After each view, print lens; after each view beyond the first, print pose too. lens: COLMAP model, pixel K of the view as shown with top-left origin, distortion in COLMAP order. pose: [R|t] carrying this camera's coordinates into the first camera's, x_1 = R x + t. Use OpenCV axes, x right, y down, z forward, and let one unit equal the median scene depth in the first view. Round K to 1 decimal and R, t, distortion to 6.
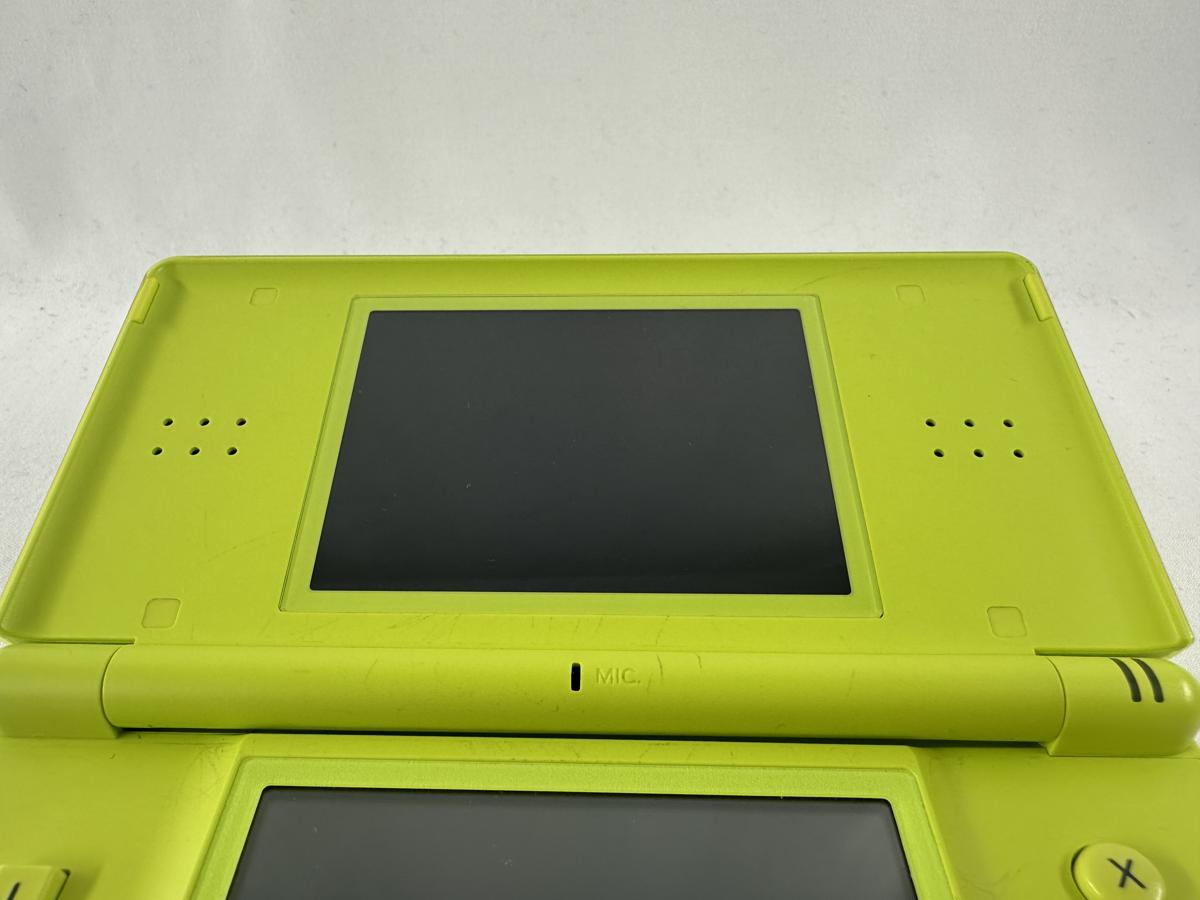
lens RADIAL K [[838.0, 0, 568.0], [0, 838.0, 534.0], [0, 0, 1]] dist [-0.007994, 0.002892]
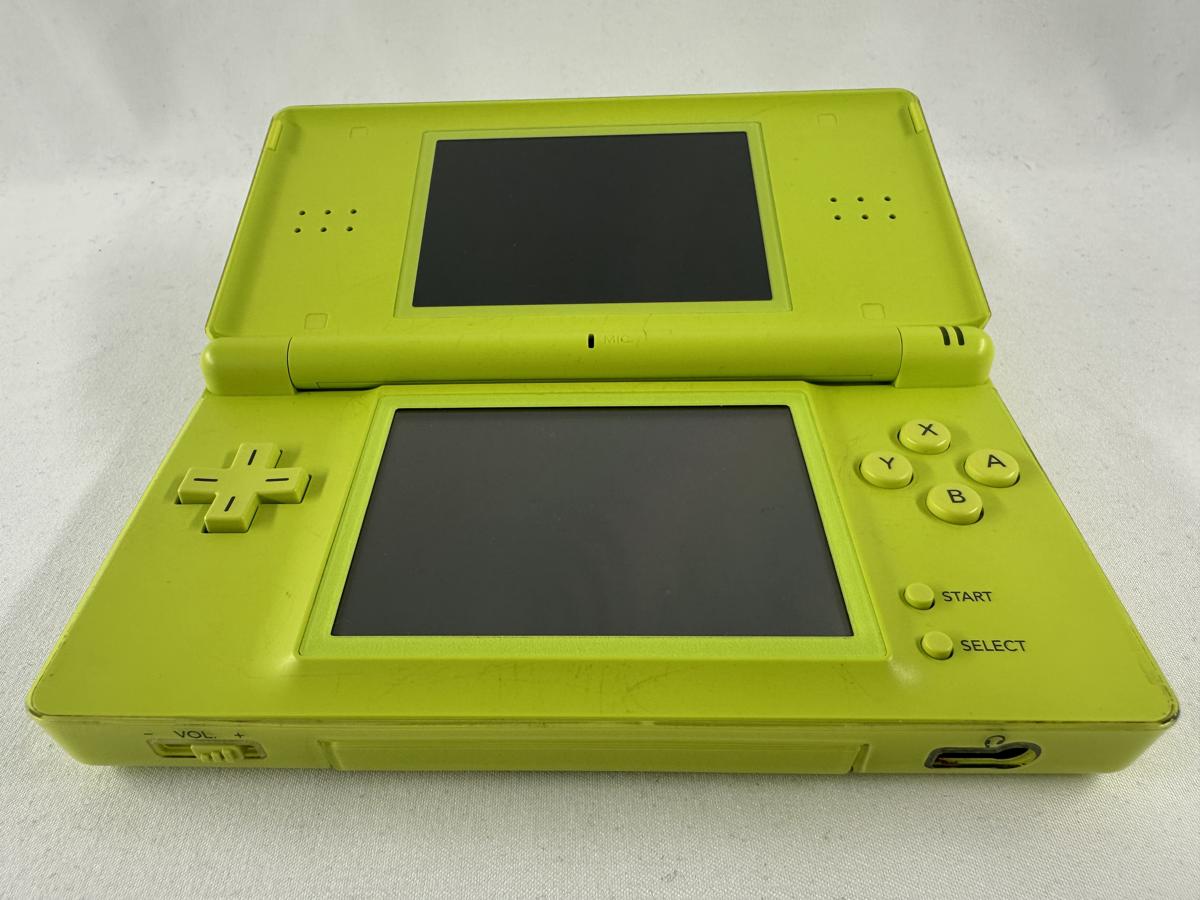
lens RADIAL K [[838.0, 0, 568.0], [0, 838.0, 534.0], [0, 0, 1]] dist [-0.007994, 0.002892]
pose [[0.999855, -0.015815, -0.006299, -0.024487], [0.016083, 0.998856, 0.045033, 0.375895], [0.005579, -0.045127, 0.998966, -0.474477]]
